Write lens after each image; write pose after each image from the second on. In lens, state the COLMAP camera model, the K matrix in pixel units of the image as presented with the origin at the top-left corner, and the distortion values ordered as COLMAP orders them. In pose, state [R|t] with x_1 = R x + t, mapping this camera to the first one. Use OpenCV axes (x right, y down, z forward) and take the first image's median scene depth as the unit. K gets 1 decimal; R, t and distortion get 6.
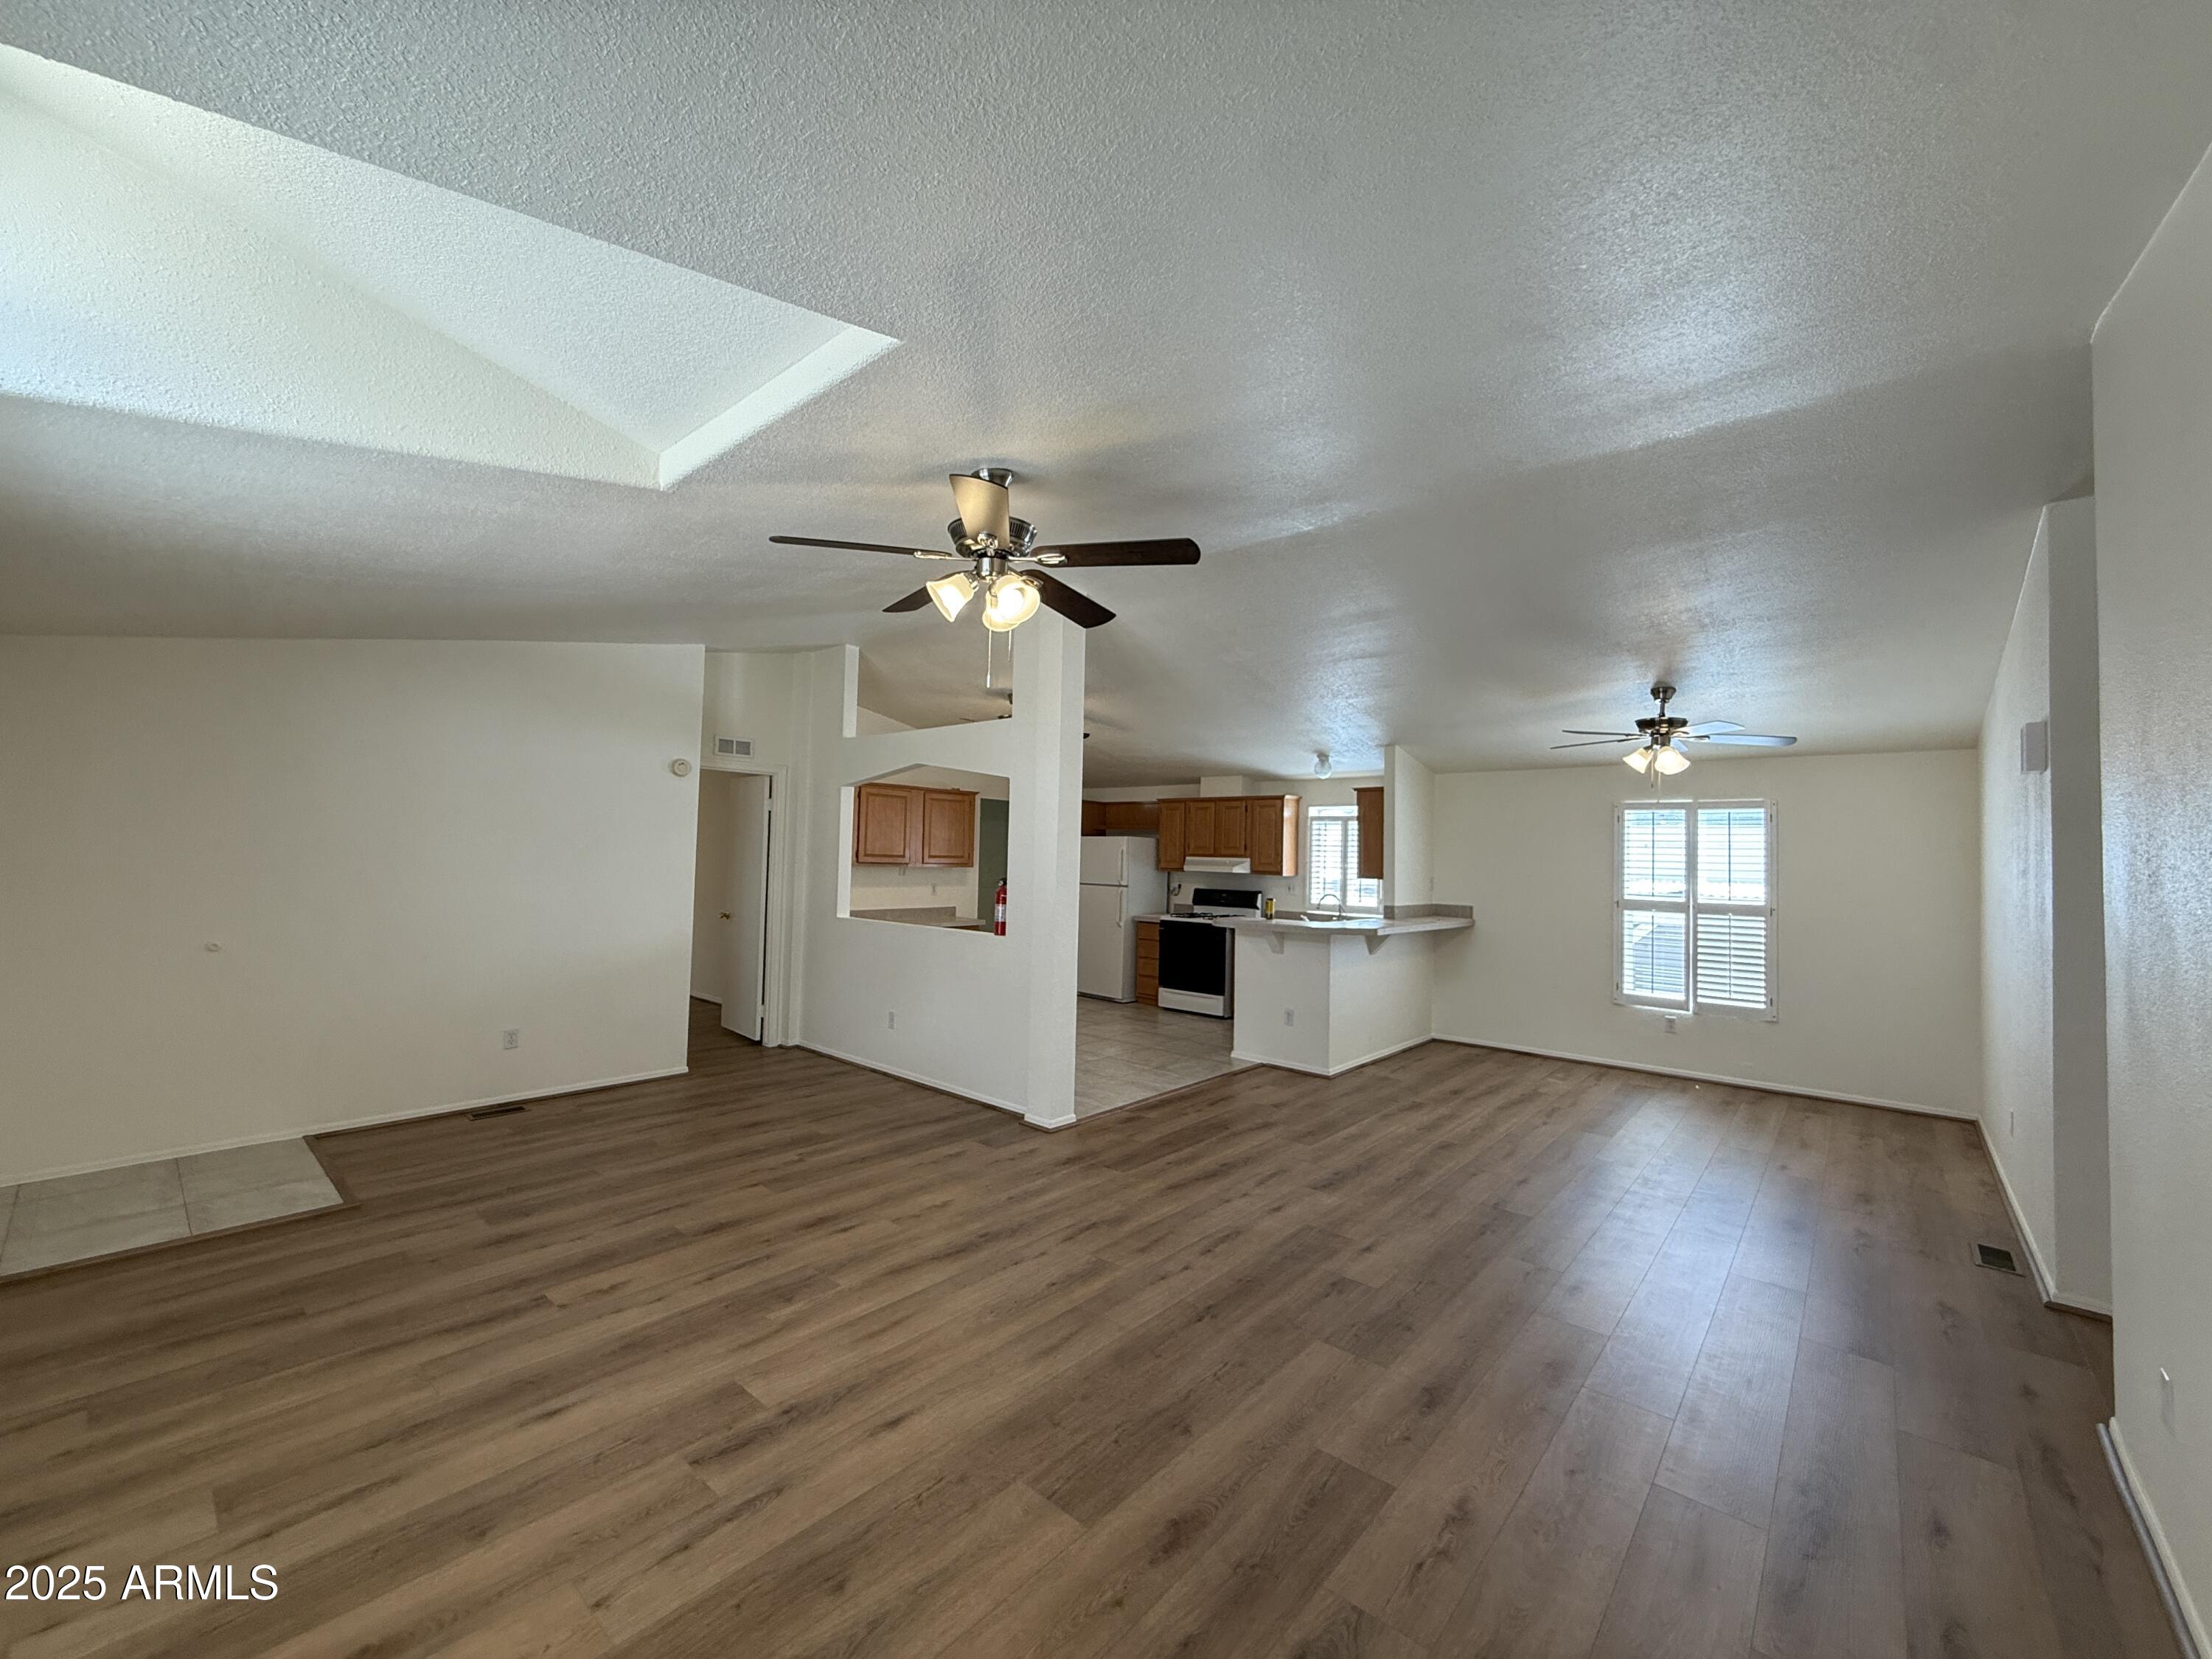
lens RADIAL K [[882.9, 0, 1106.0], [0, 882.9, 829.5], [0, 0, 1]] dist [0.000859, 0.000088]
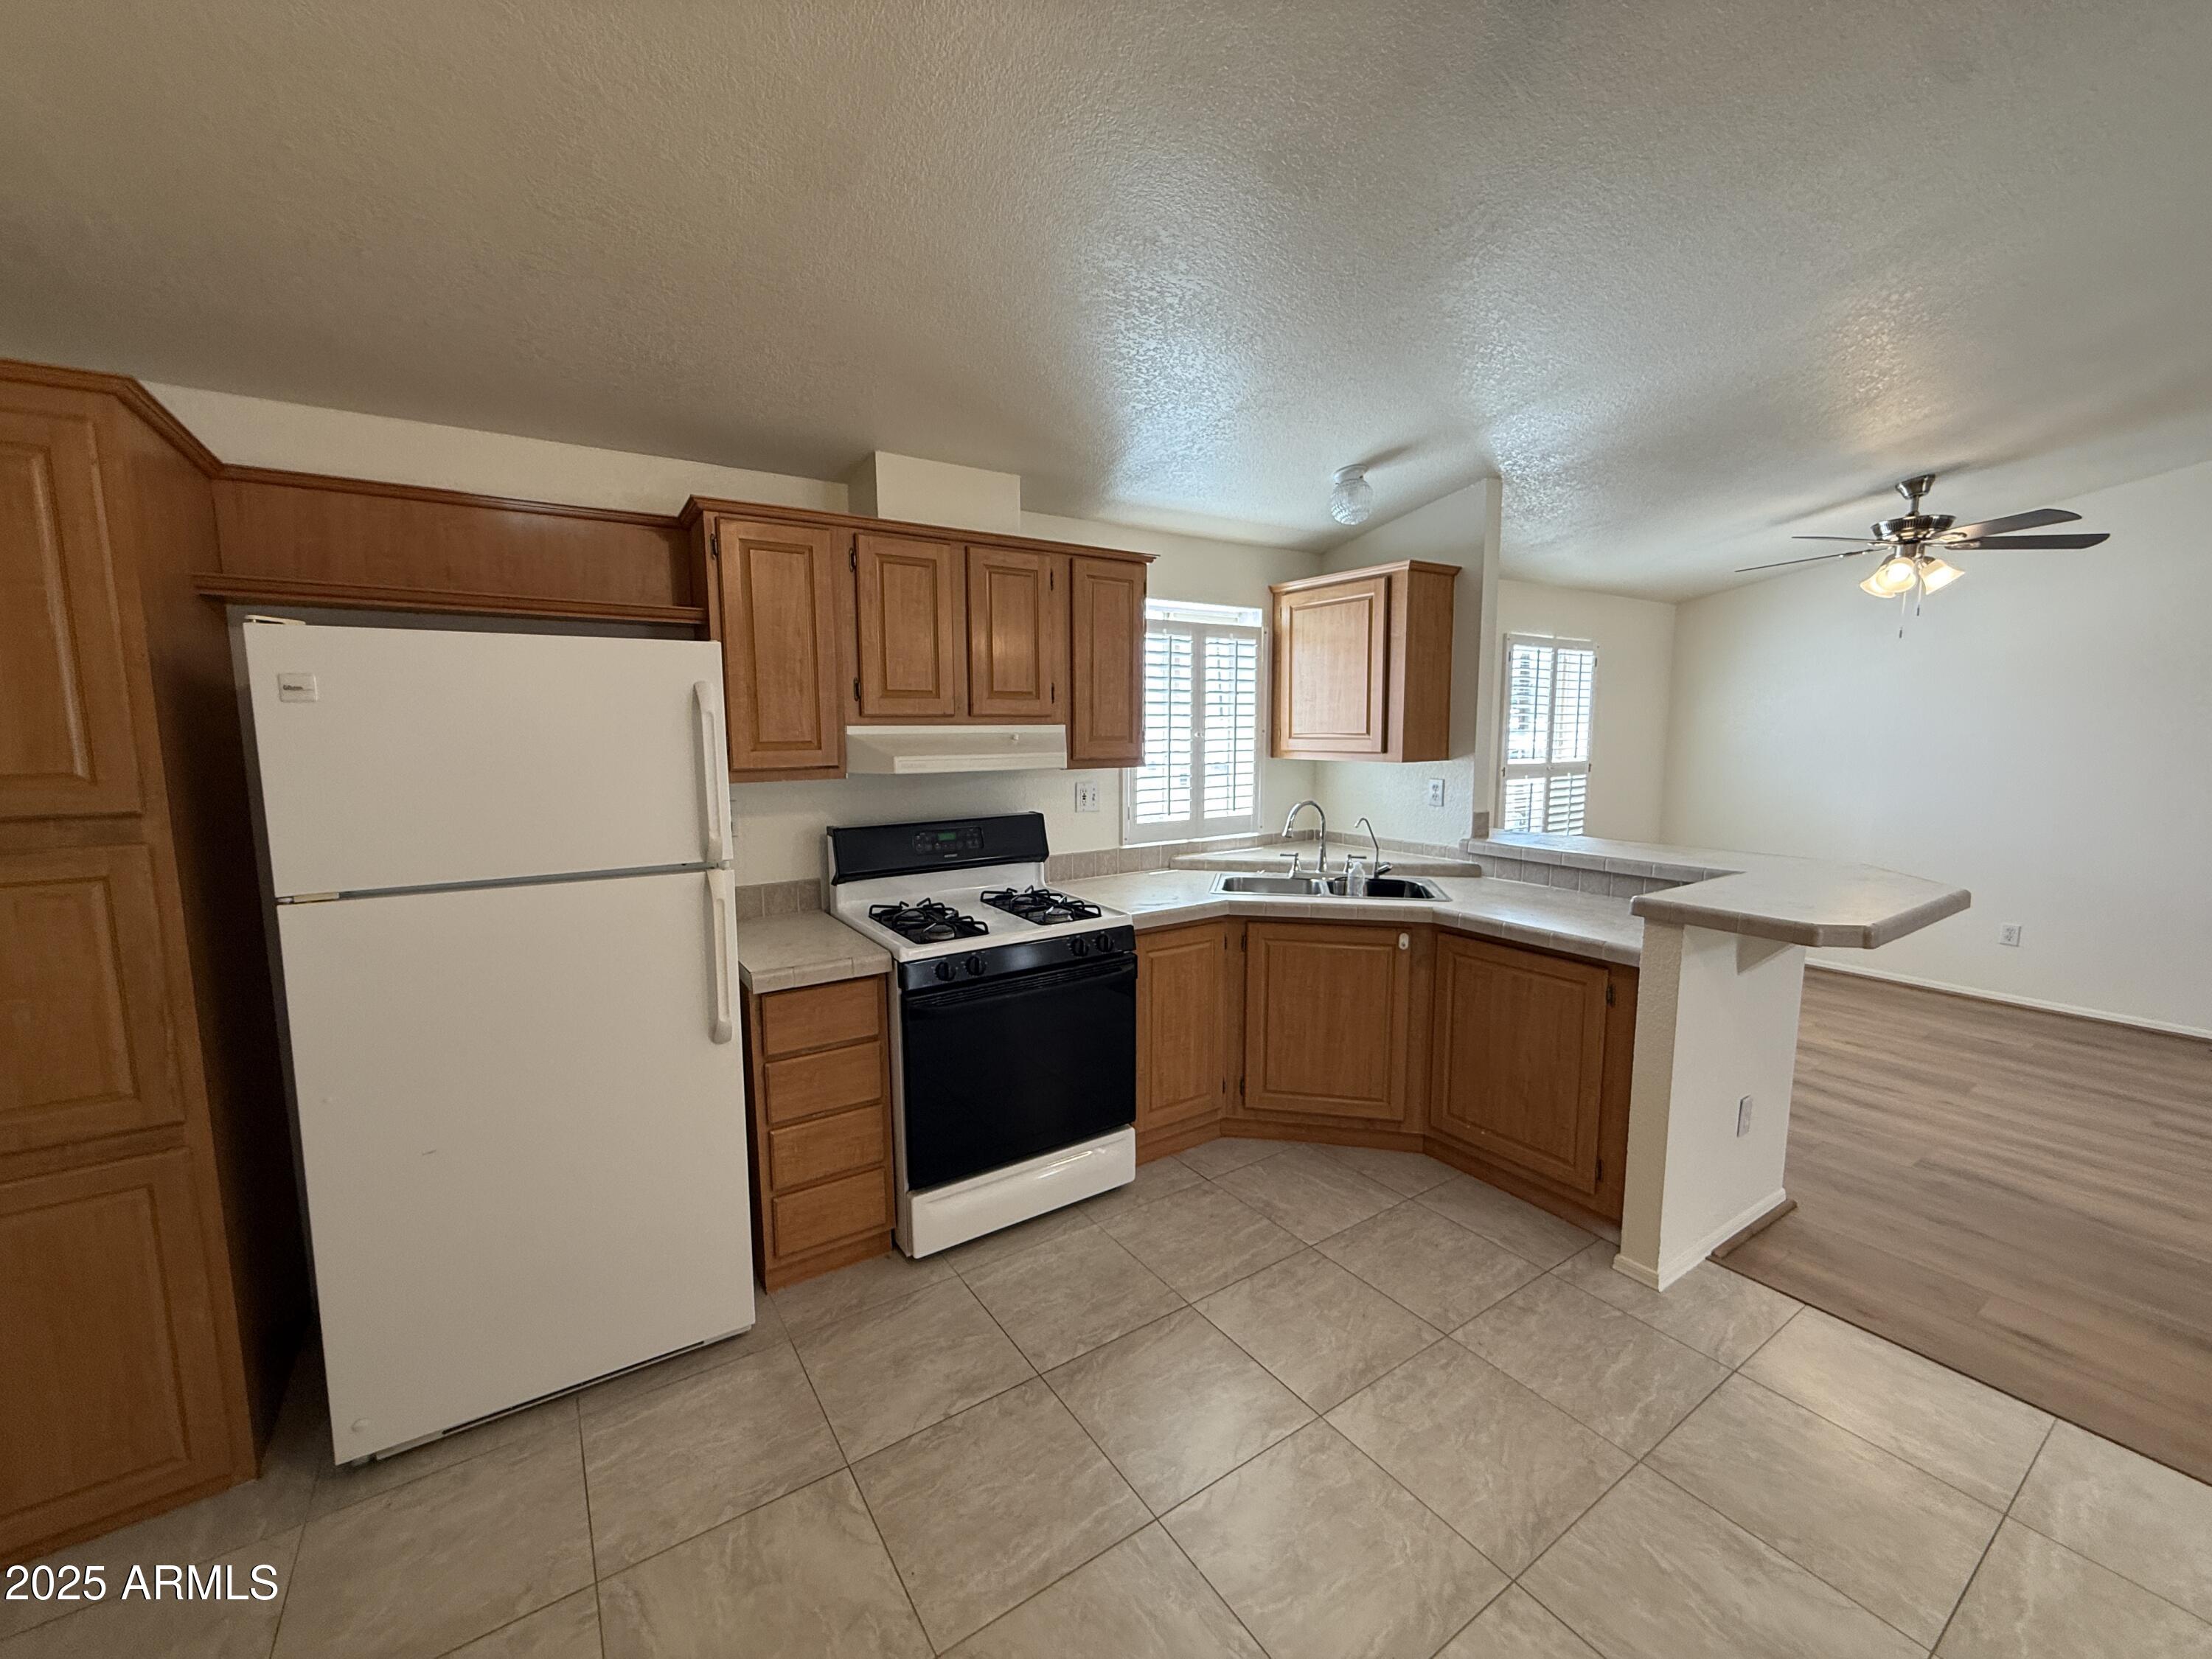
lens RADIAL K [[882.9, 0, 1106.0], [0, 882.9, 829.5], [0, 0, 1]] dist [0.000859, 0.000088]
pose [[0.264563, -0.140177, 0.954126, -0.180677], [-0.020291, 0.988351, 0.150832, 0.021689], [-0.964155, -0.059265, 0.258637, 0.908619]]
